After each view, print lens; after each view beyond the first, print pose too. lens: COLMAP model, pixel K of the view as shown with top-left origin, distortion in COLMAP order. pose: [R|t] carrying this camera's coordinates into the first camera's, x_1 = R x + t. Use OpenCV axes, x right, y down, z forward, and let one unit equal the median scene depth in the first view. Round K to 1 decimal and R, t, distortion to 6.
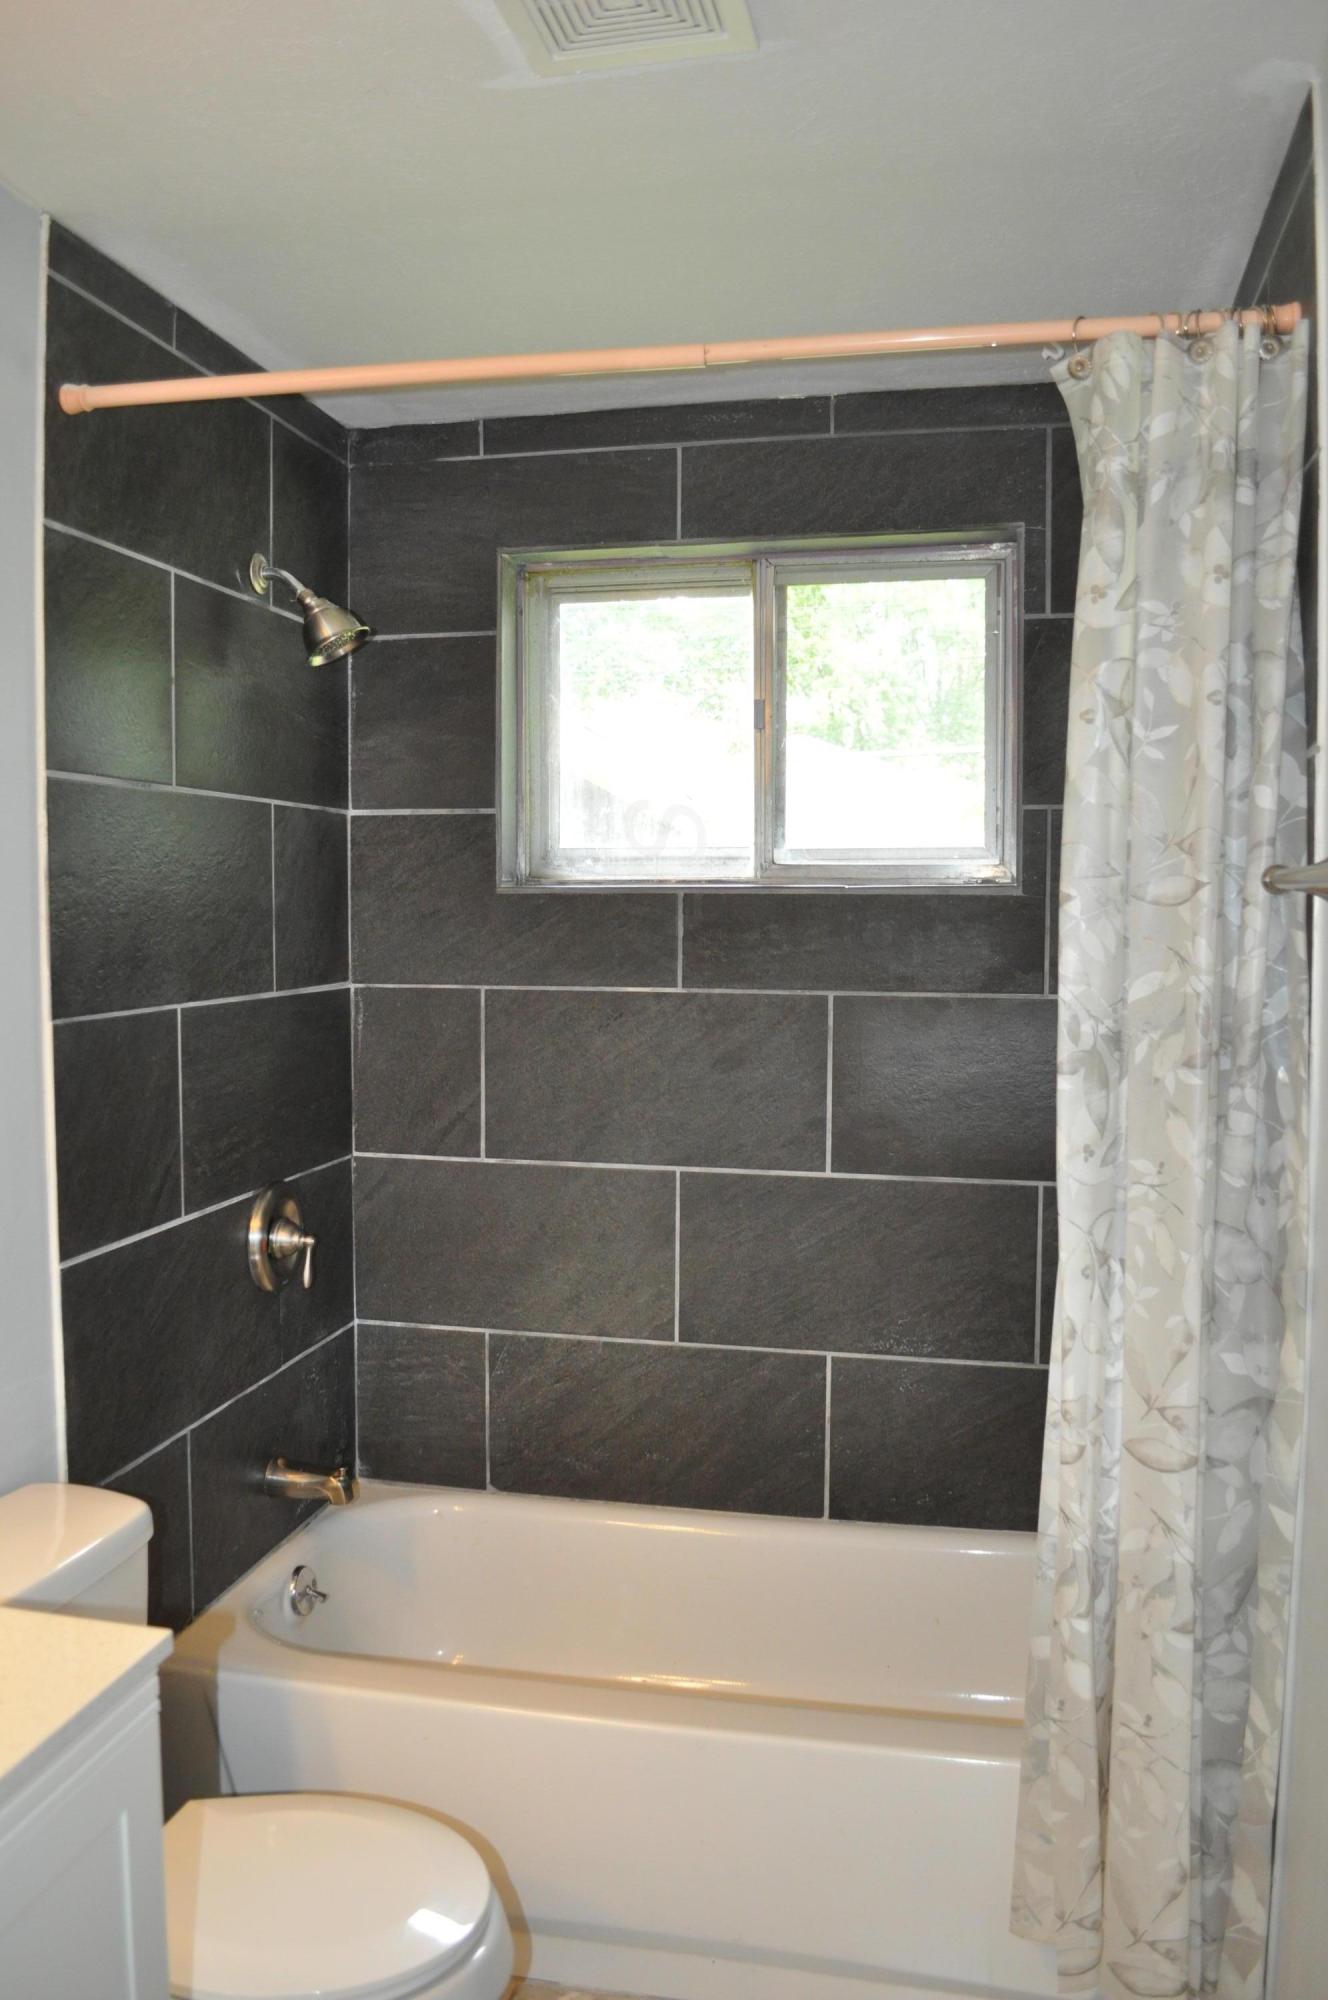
lens RADIAL K [[1577.8, 0, 664.0], [0, 1577.8, 990.0], [0, 0, 1]] dist [-0.070183, 0.001717]
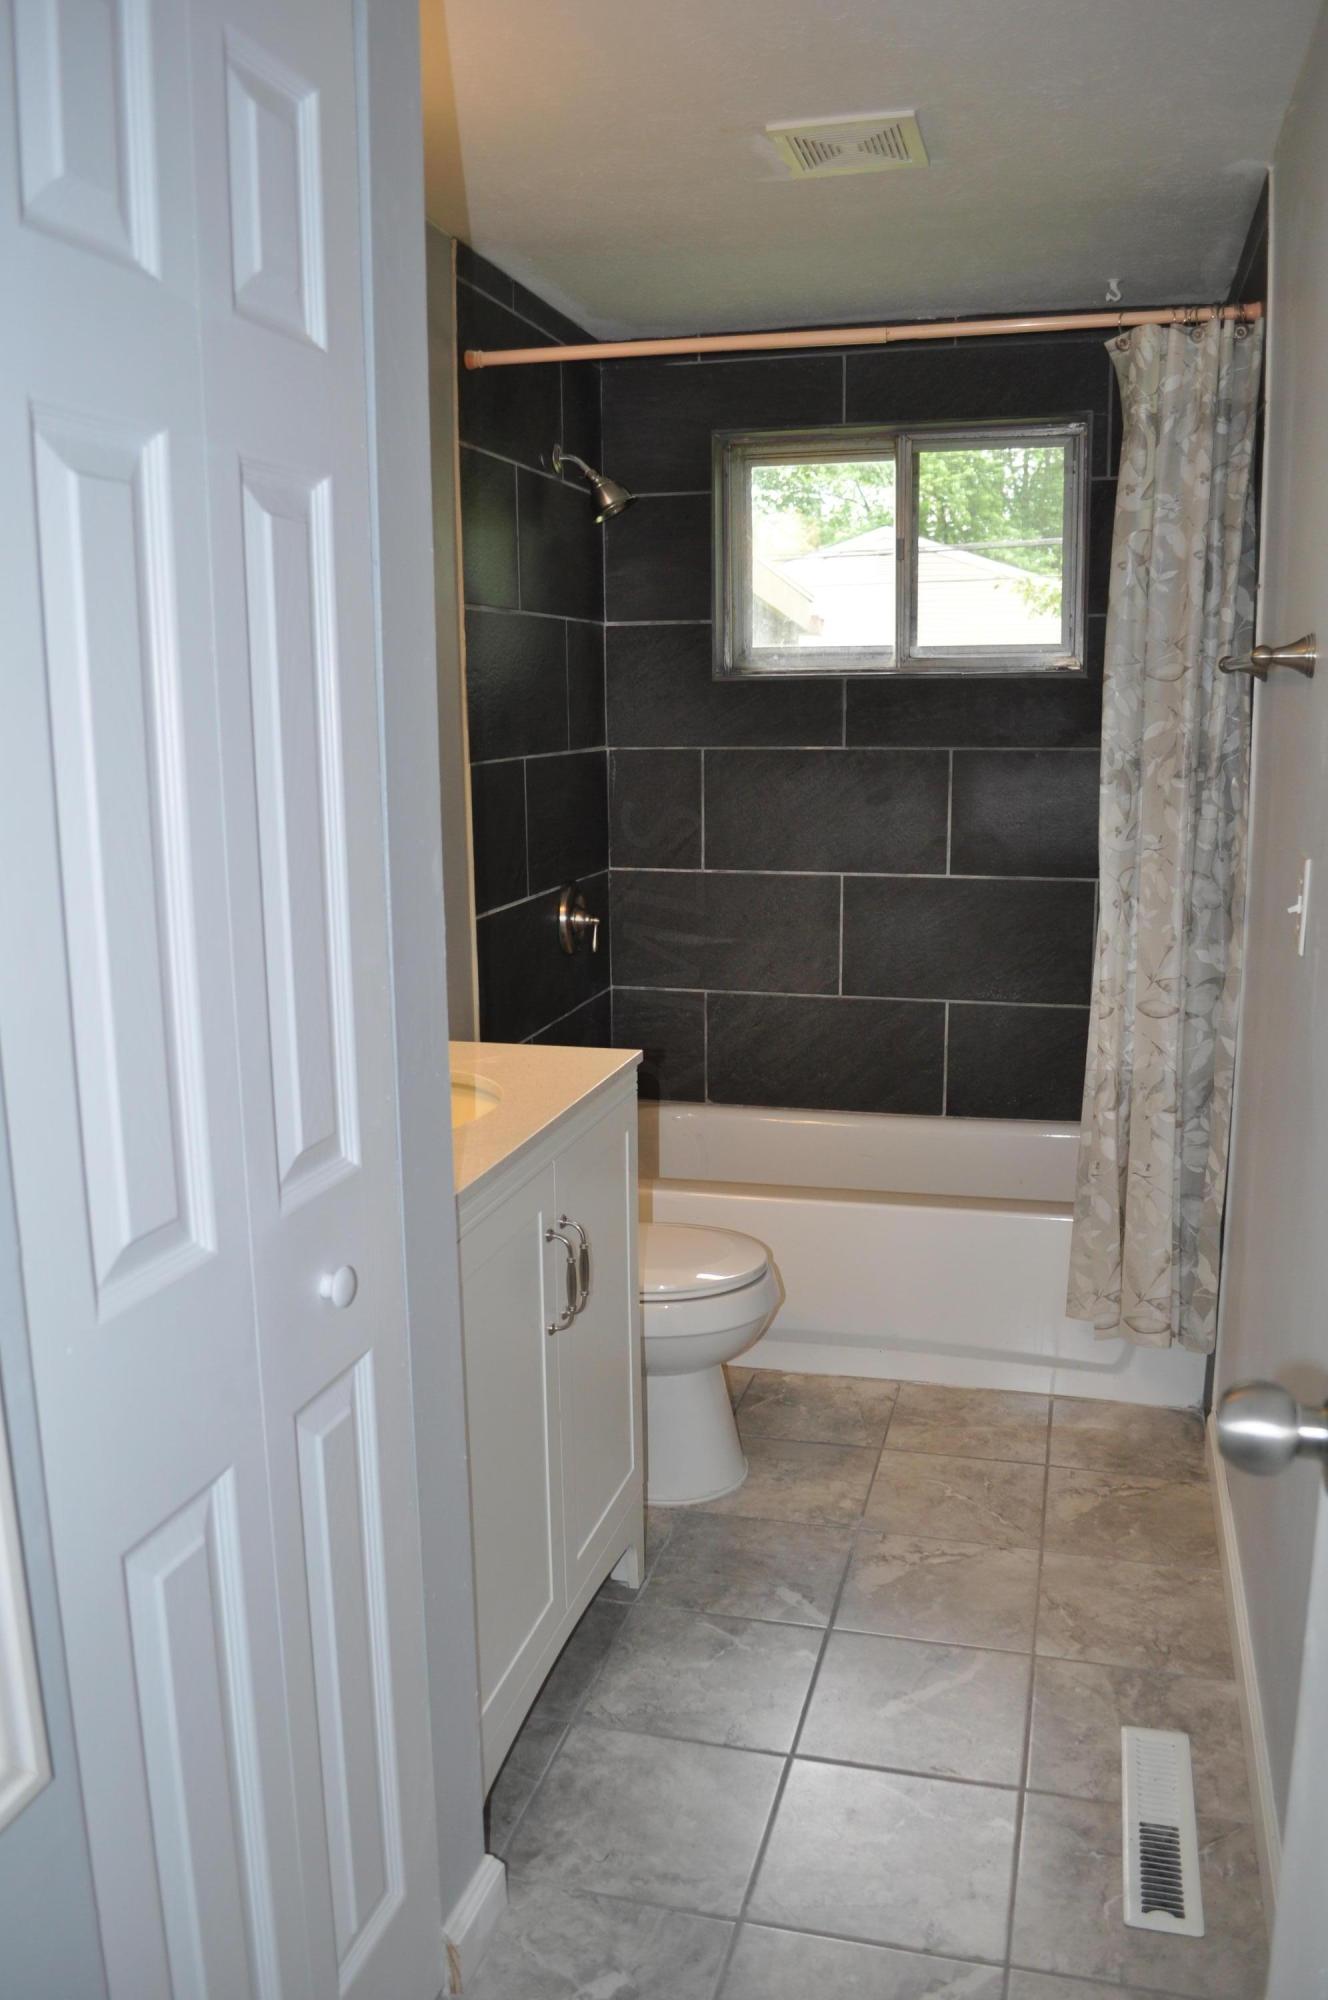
lens RADIAL K [[1577.8, 0, 664.0], [0, 1577.8, 990.0], [0, 0, 1]] dist [-0.070183, 0.001717]
pose [[0.998758, -0.004772, -0.049603, -0.125579], [0.011099, 0.991704, 0.128062, 0.049956], [0.048580, -0.128453, 0.990525, -0.672632]]
